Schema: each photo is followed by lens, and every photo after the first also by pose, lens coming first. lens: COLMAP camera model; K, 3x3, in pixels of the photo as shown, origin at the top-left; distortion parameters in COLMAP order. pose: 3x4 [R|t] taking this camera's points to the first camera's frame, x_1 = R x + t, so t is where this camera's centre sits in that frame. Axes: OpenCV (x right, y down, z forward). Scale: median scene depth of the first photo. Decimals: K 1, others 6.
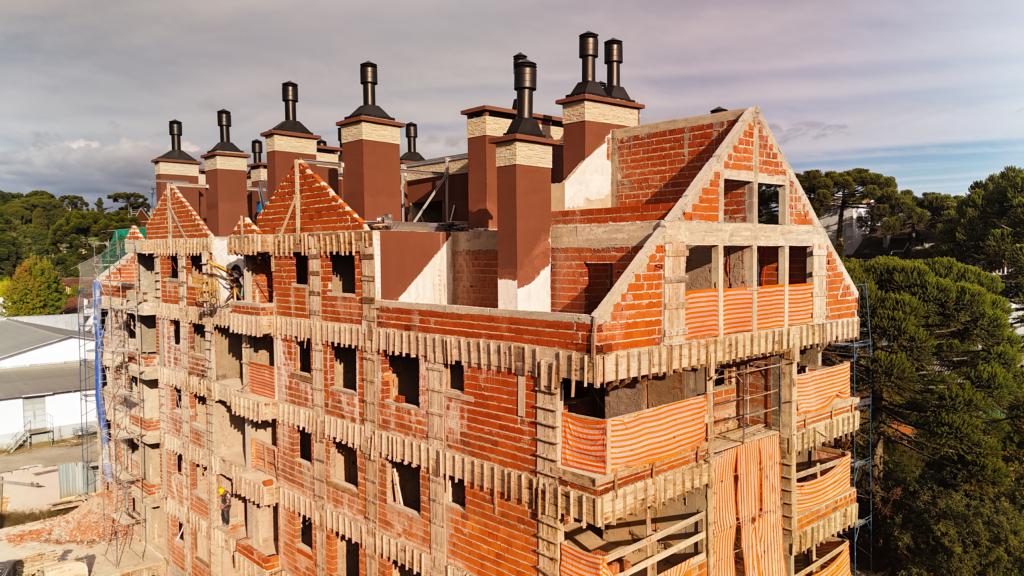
lens RADIAL K [[753.6, 0, 510.8], [0, 753.6, 289.8], [0, 0, 1]] dist [0.085971, -0.090171]
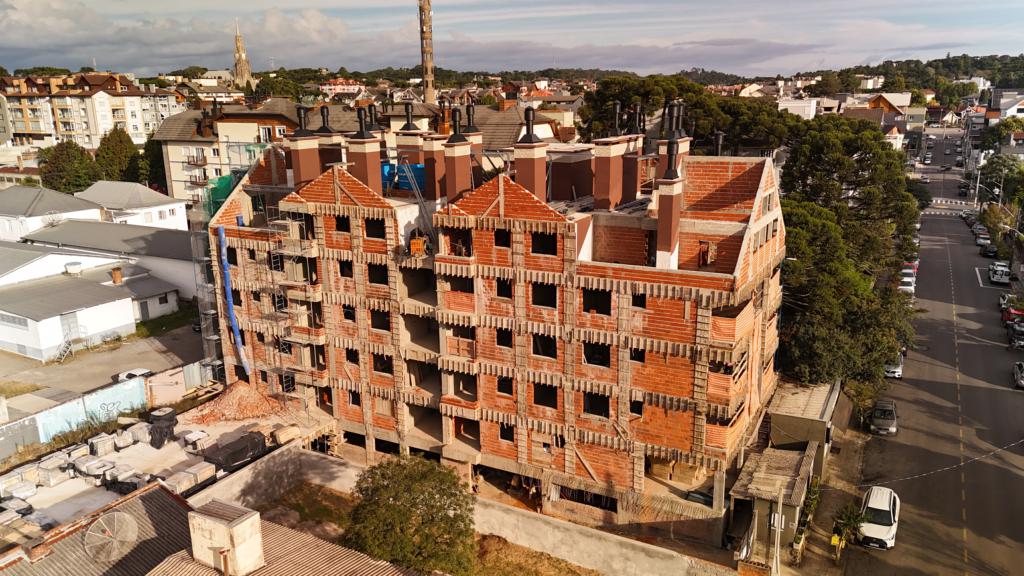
lens RADIAL K [[753.6, 0, 510.8], [0, 753.6, 289.8], [0, 0, 1]] dist [0.085971, -0.090171]
pose [[0.948839, -0.087022, 0.303531, -1.718980], [0.023592, 0.978124, 0.206679, -0.577221], [-0.314877, -0.188944, 0.930136, -1.297232]]
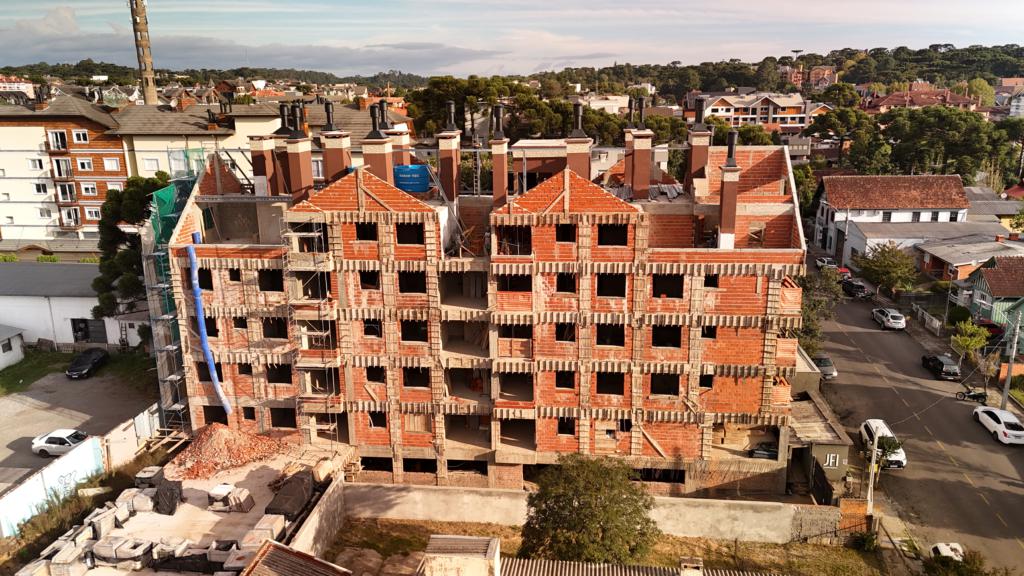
lens RADIAL K [[753.6, 0, 510.8], [0, 753.6, 289.8], [0, 0, 1]] dist [0.085971, -0.090171]
pose [[0.760187, -0.170489, 0.626936, -3.206107], [0.040490, 0.975512, 0.216186, -0.604129], [-0.648441, -0.138957, 0.748475, -0.438837]]
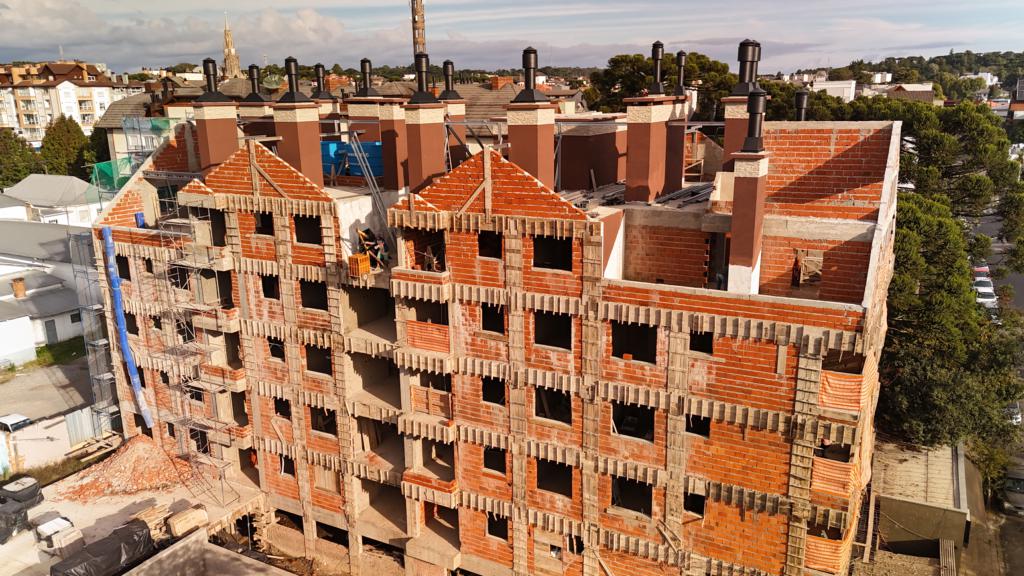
lens RADIAL K [[756.2, 0, 512.0], [0, 756.2, 288.0], [0, 0, 1]] dist [0.057837, -0.041705]
pose [[0.947277, -0.088285, 0.308013, -1.319798], [0.024404, 0.978379, 0.205377, -0.428890], [-0.319485, -0.187032, 0.928950, -0.146398]]
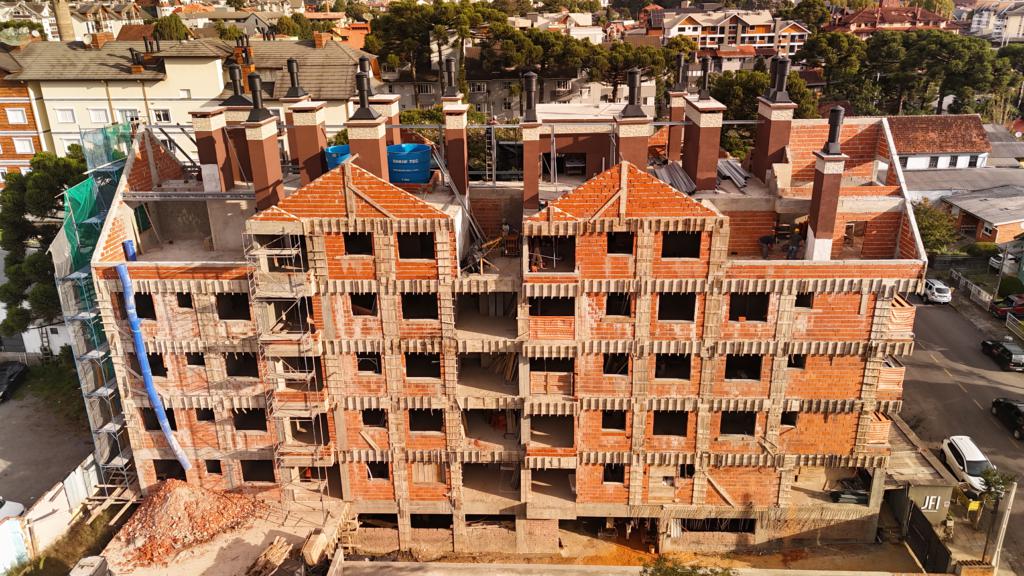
lens RADIAL K [[756.2, 0, 512.0], [0, 756.2, 288.0], [0, 0, 1]] dist [0.057837, -0.041705]
pose [[0.711270, -0.254630, 0.655179, -2.848336], [0.044946, 0.946650, 0.319114, -0.839988], [-0.701481, -0.197529, 0.684768, 0.490764]]
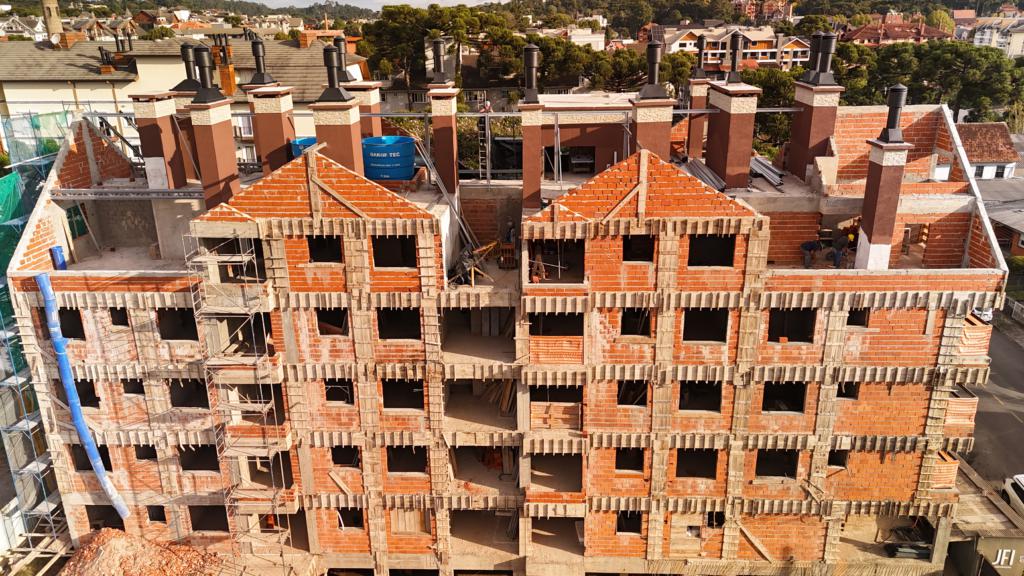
lens RADIAL K [[756.2, 0, 512.0], [0, 756.2, 288.0], [0, 0, 1]] dist [0.057837, -0.041705]
pose [[0.710436, -0.236920, 0.662684, -2.535108], [0.043277, 0.954556, 0.294873, -0.671110], [-0.702430, -0.180810, 0.688404, 0.810509]]
